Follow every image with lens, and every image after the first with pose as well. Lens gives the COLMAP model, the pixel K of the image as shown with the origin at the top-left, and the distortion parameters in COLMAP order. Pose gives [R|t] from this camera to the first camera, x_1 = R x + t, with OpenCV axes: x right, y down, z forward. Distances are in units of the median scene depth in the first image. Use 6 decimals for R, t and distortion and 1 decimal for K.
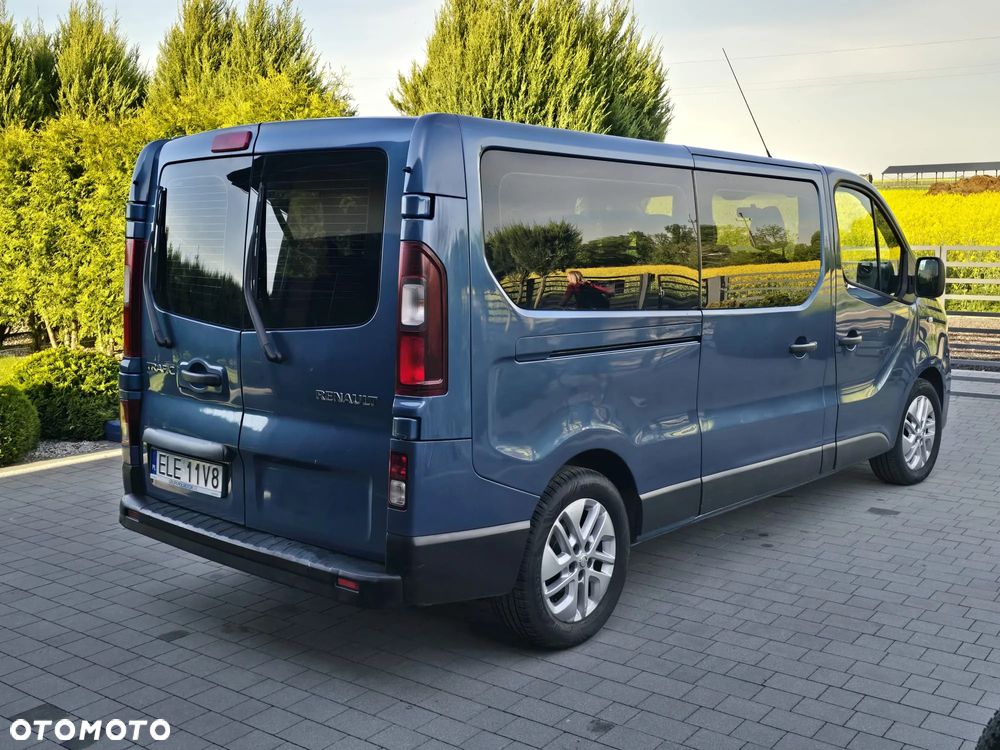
lens RADIAL K [[1057.1, 0, 496.7], [0, 1057.1, 378.2], [0, 0, 1]] dist [0.081615, -0.122987]
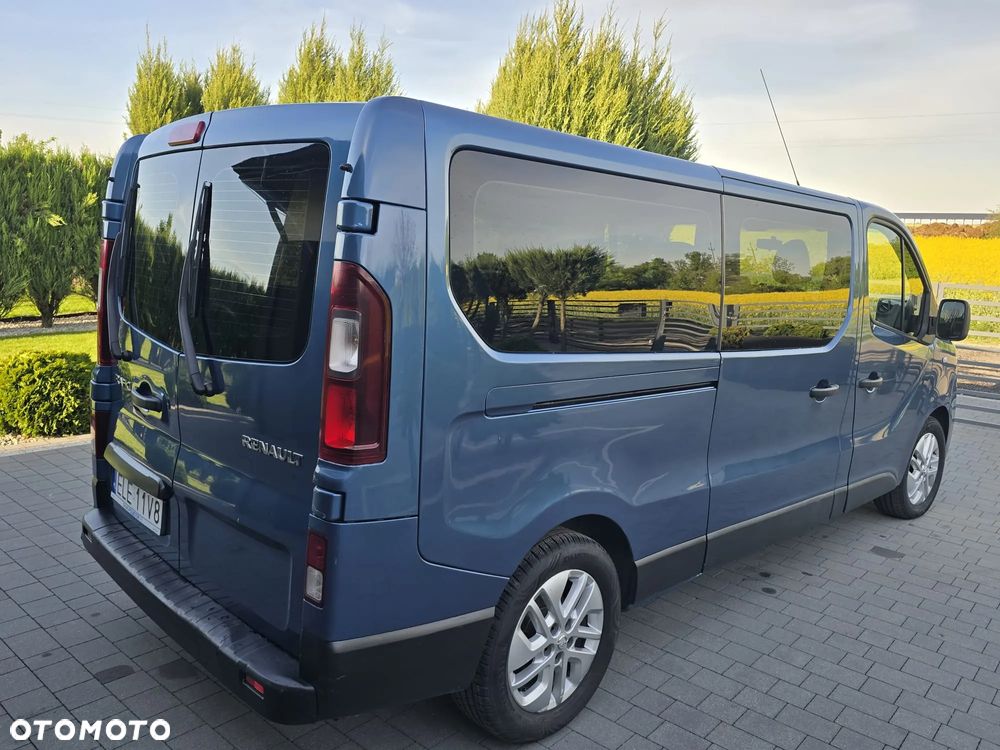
lens RADIAL K [[771.7, 0, 492.7], [0, 771.7, 375.4], [0, 0, 1]] dist [0.039139, -0.027531]
pose [[0.995051, 0.064869, -0.075276, 0.045807], [-0.062594, 0.997520, 0.032198, -0.046787], [0.077178, -0.027327, 0.996643, 0.291050]]
